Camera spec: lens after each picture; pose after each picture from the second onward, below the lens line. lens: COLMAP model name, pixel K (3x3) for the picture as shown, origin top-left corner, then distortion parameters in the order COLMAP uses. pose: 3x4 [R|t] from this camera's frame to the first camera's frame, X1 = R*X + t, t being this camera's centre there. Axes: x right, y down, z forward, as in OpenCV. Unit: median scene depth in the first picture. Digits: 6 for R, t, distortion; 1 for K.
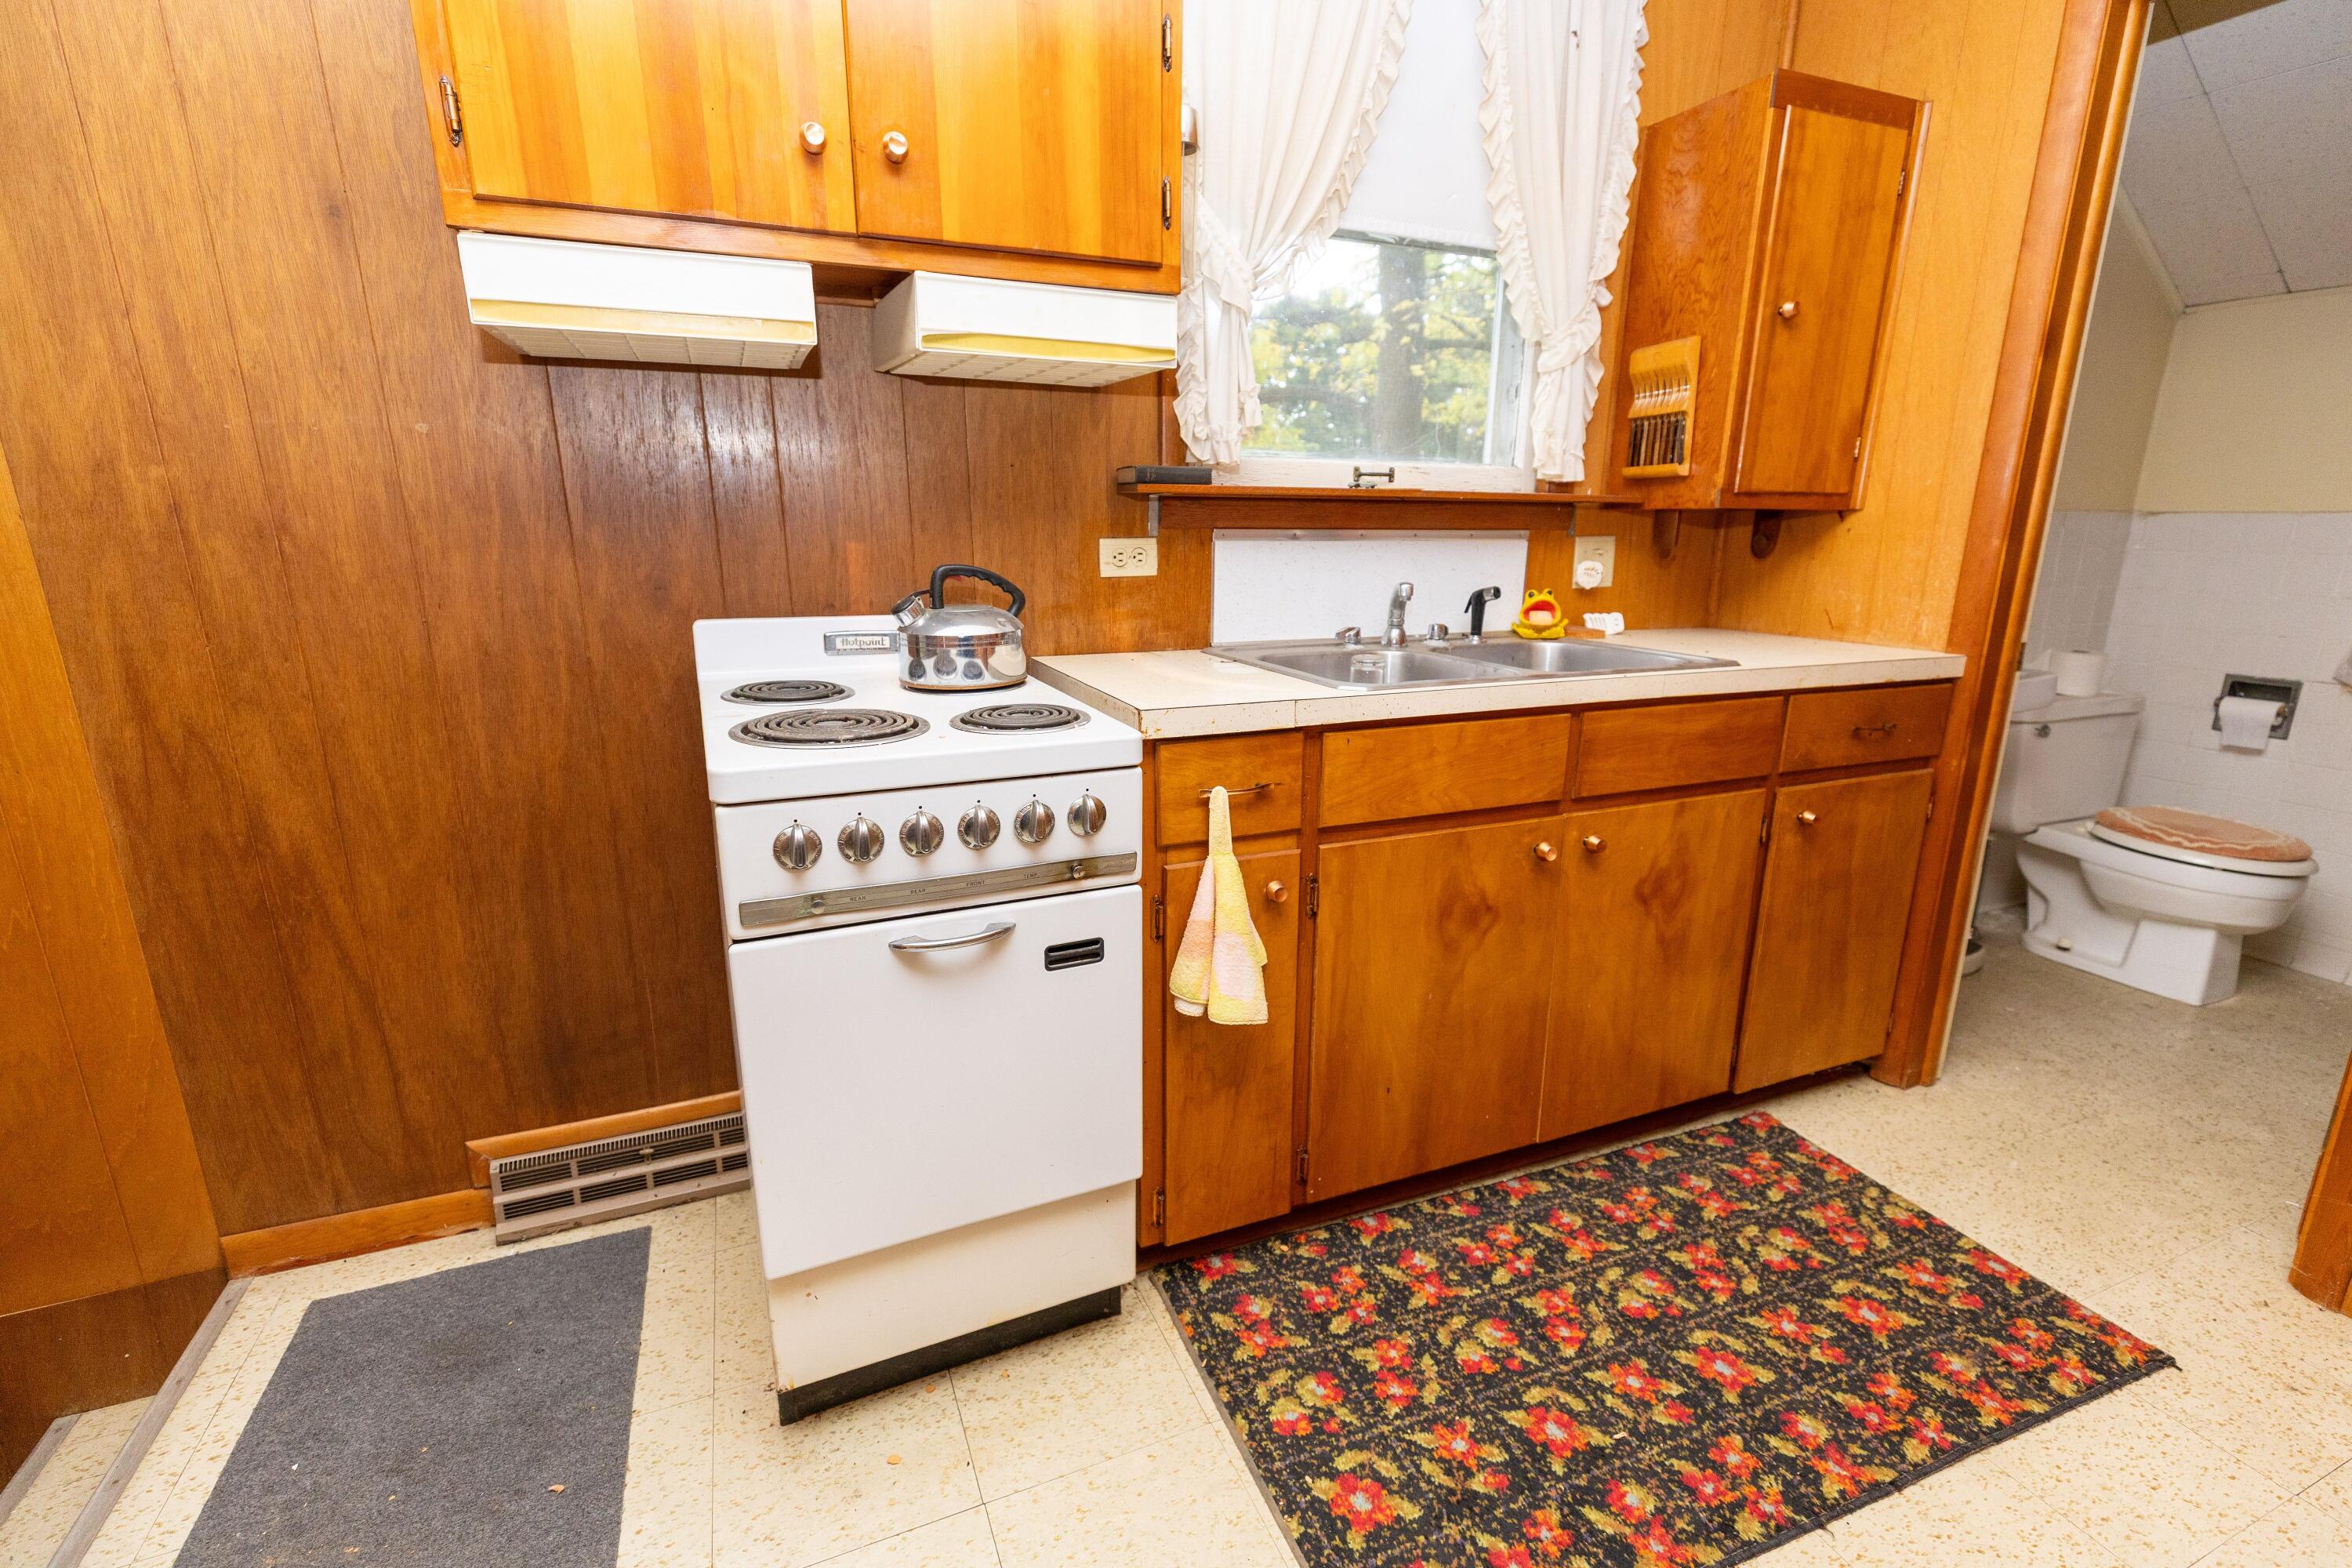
lens RADIAL K [[1046.6, 0, 1182.1], [0, 1046.6, 788.6], [0, 0, 1]] dist [0.004082, -0.000440]
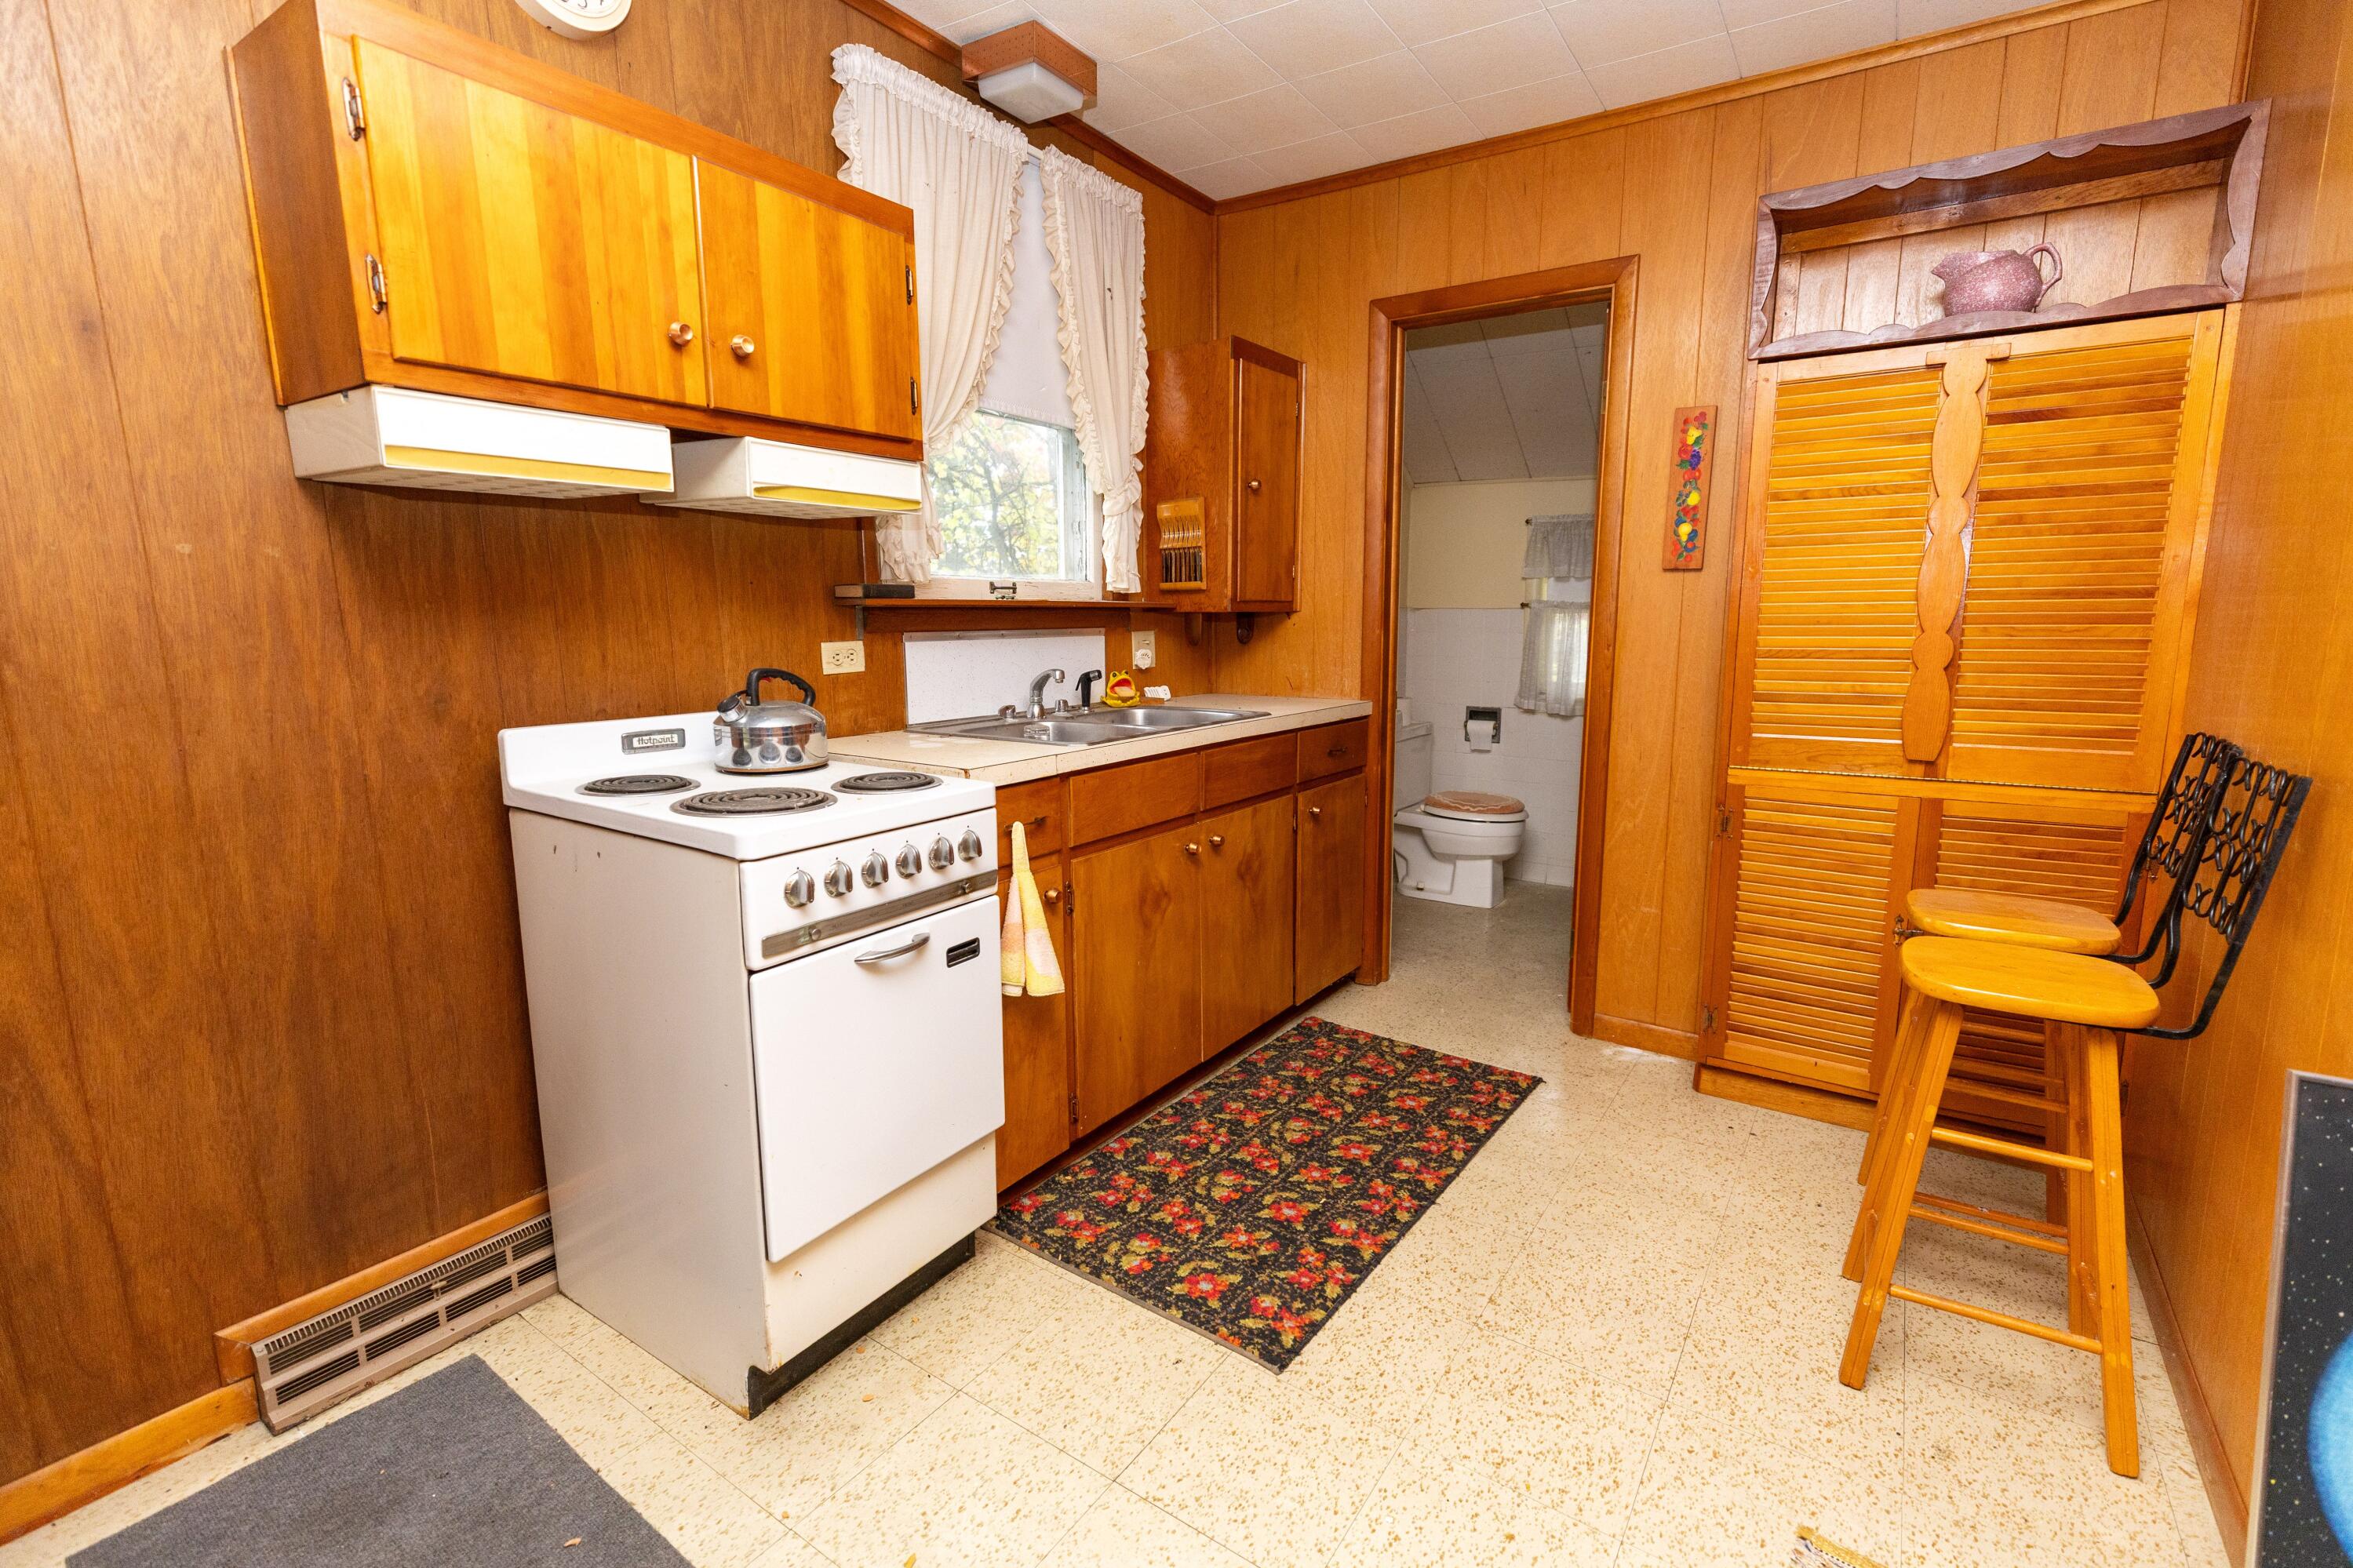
lens RADIAL K [[1046.9, 0, 1188.4], [0, 1046.9, 787.2], [0, 0, 1]] dist [0.004082, -0.000440]
pose [[0.840936, -0.098093, 0.532170, -0.462134], [0.141059, 0.989170, -0.040571, 0.037183], [-0.522427, 0.109185, 0.845665, -0.251001]]
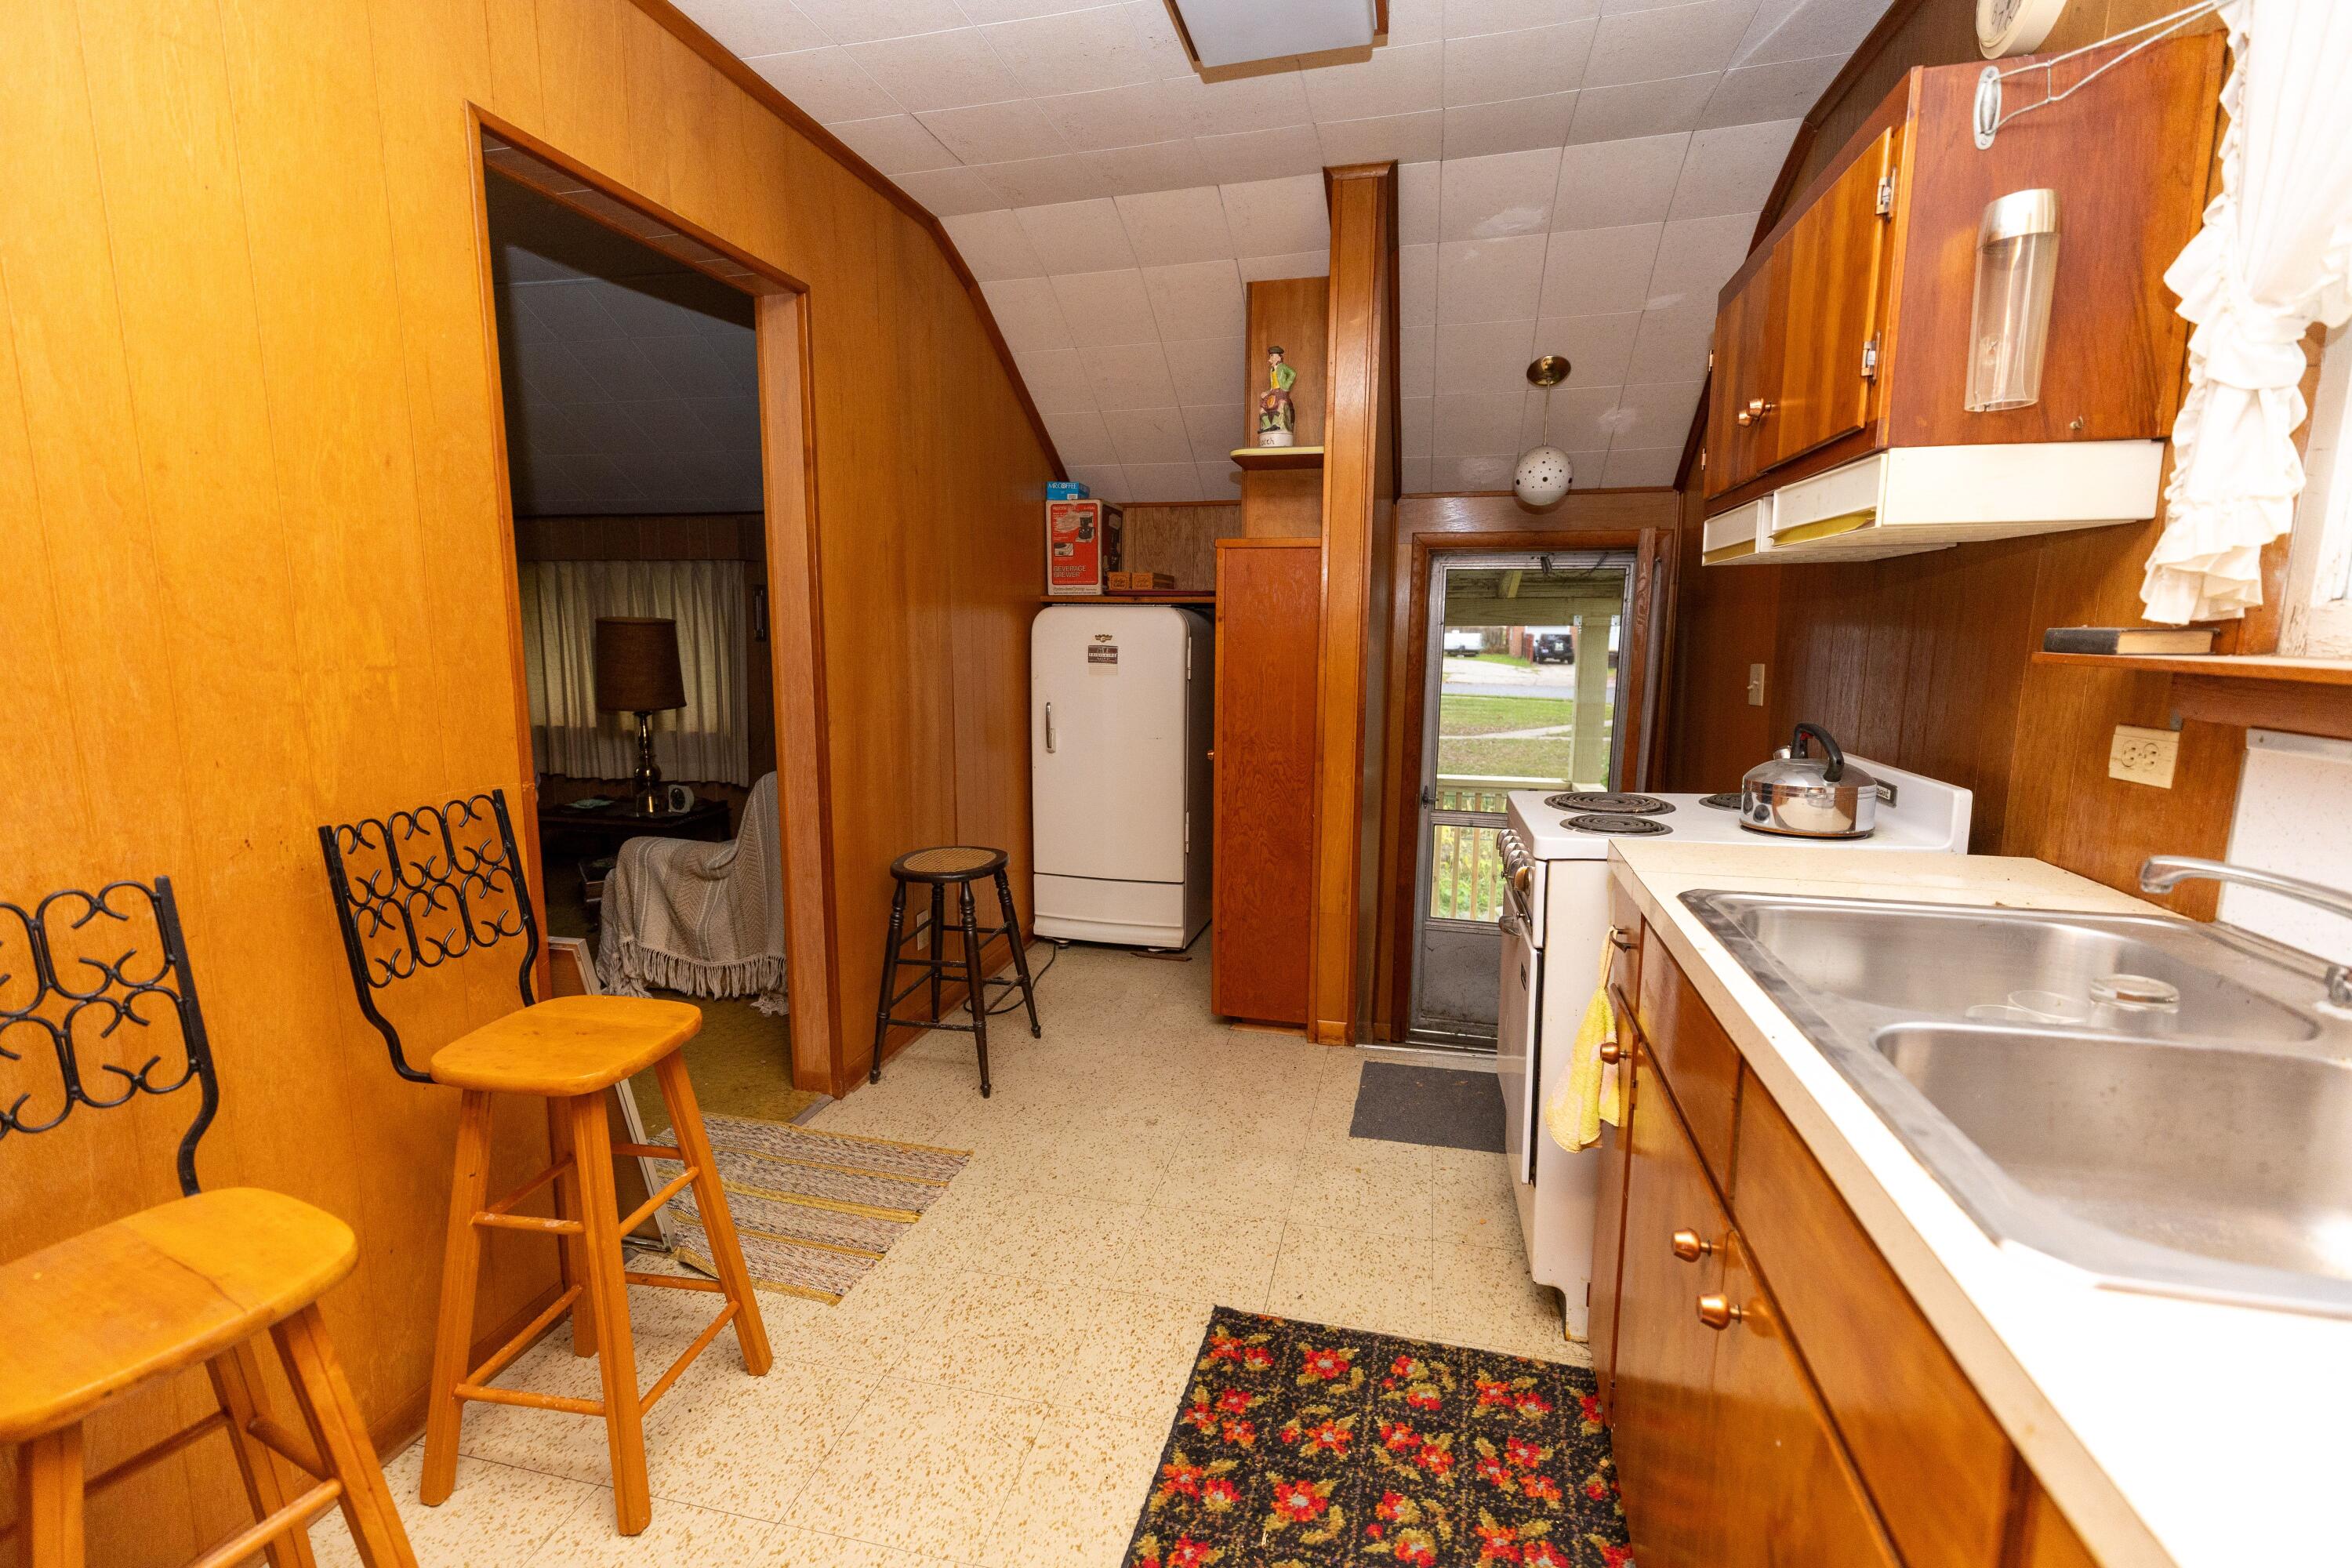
lens RADIAL K [[1046.6, 0, 1167.7], [0, 1046.6, 778.4], [0, 0, 1]] dist [0.004082, -0.000440]
pose [[-0.604553, 0.112025, -0.788648, 1.087718], [-0.200203, 0.936912, 0.286555, -0.344321], [0.770996, 0.331128, -0.543985, 1.104660]]
